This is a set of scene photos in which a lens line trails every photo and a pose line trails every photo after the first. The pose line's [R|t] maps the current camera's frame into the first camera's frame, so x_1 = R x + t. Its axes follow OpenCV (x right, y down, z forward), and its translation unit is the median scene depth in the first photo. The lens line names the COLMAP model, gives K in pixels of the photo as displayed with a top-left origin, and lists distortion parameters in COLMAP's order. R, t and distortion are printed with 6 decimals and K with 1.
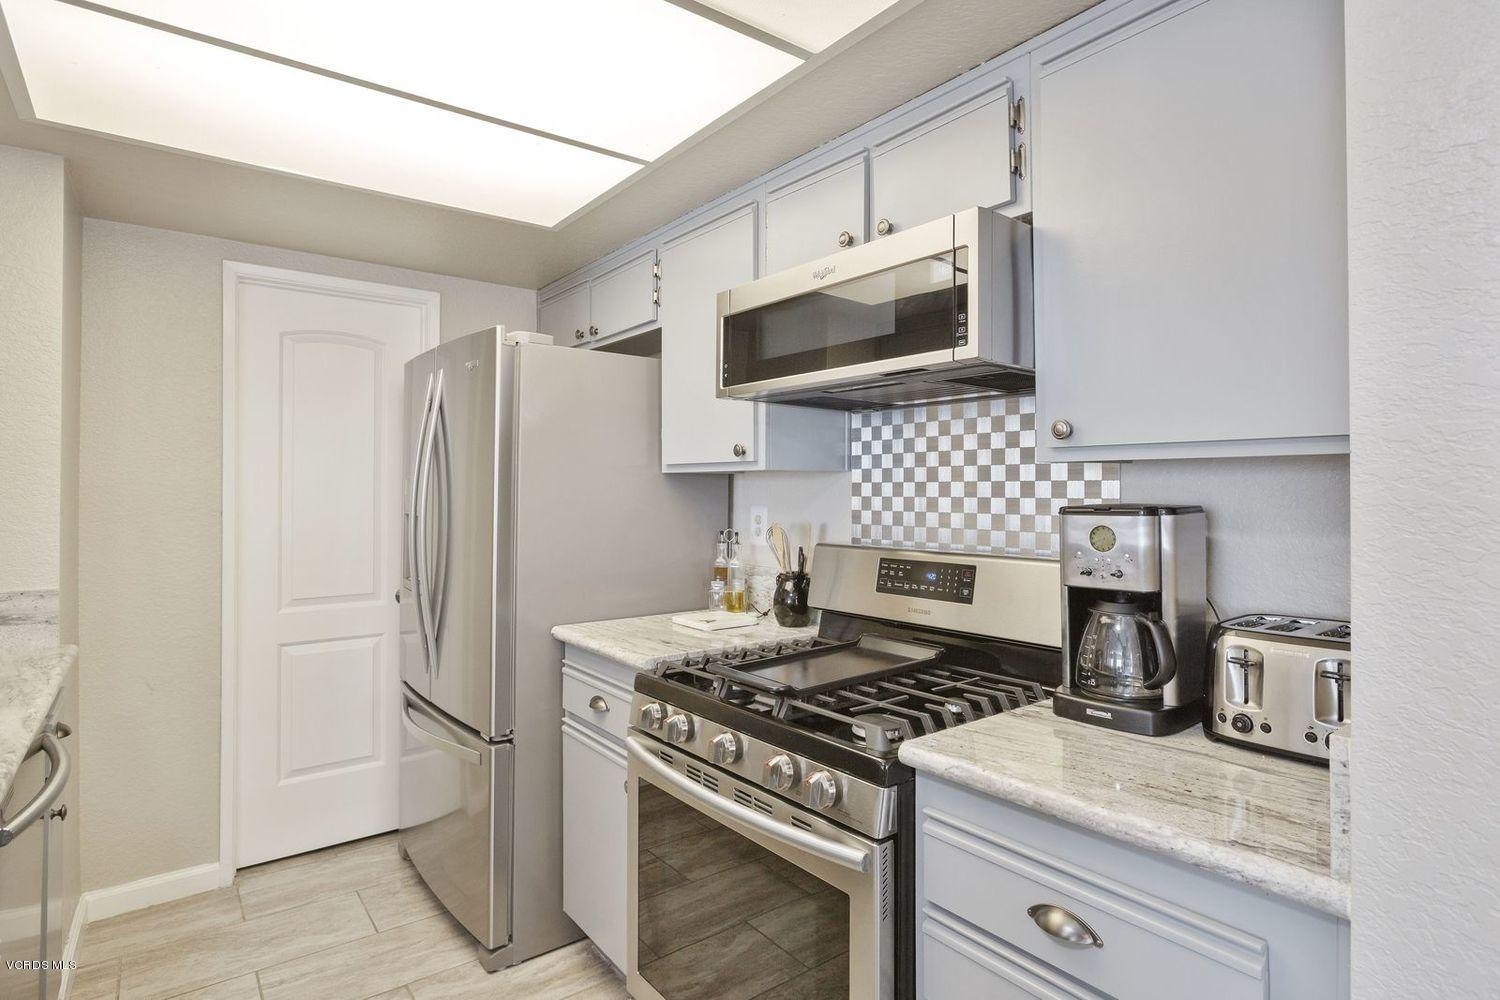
lens RADIAL K [[757.7, 0, 750.0], [0, 757.7, 500.0], [0, 0, 1]] dist [0.021710, 0.000211]
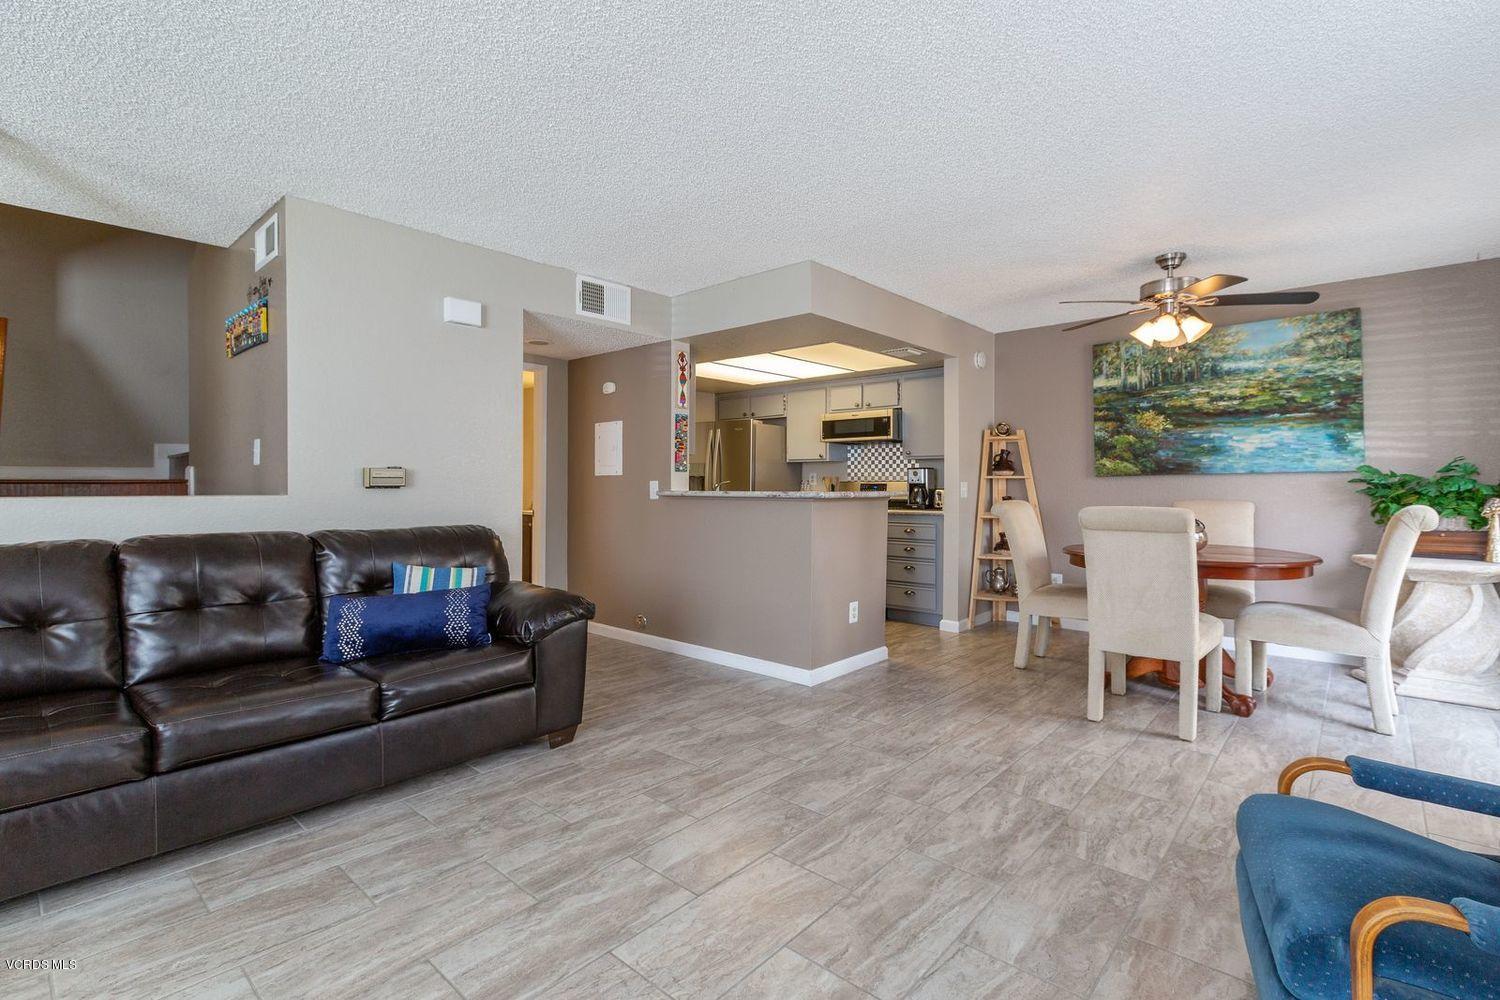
lens RADIAL K [[697.5, 0, 743.9], [0, 697.5, 497.8], [0, 0, 1]] dist [0.001338, 0.000073]
pose [[0.978440, -0.008032, 0.206373, -1.103903], [0.007343, 0.999965, 0.004108, 0.123262], [-0.206398, -0.002504, 0.978465, -2.265011]]
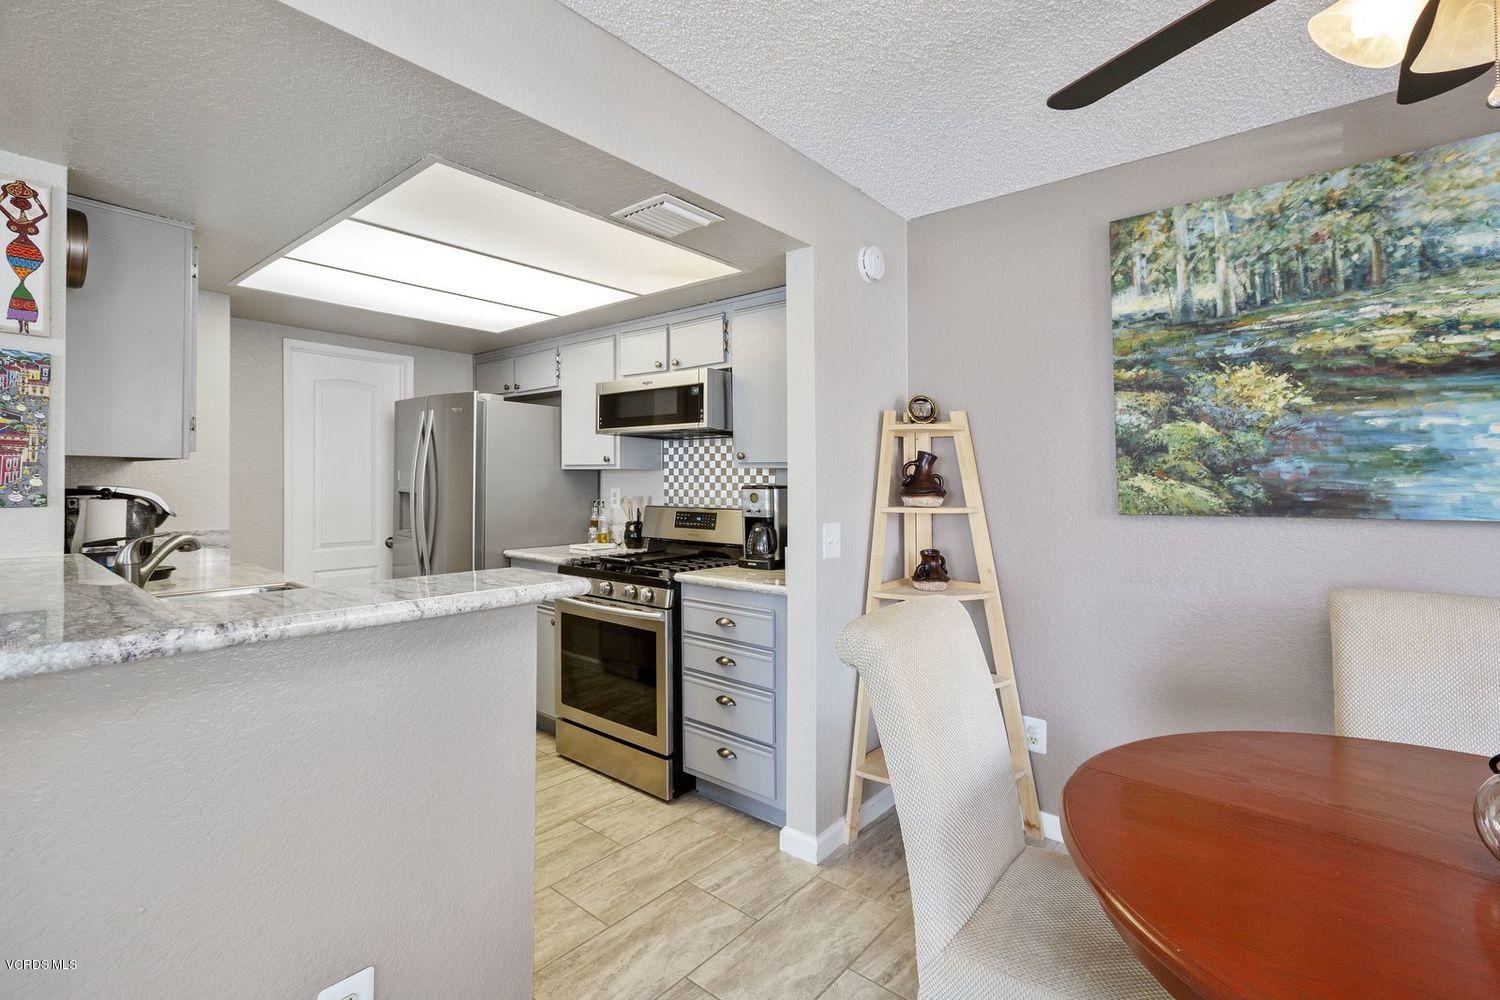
lens RADIAL K [[674.0, 0, 748.6], [0, 674.0, 467.6], [0, 0, 1]] dist [-0.000138, 0.000285]
pose [[0.973304, 0.007378, 0.229401, -0.059498], [-0.000078, 0.999494, -0.031817, 0.013533], [-0.229519, 0.030950, 0.972812, -0.829779]]
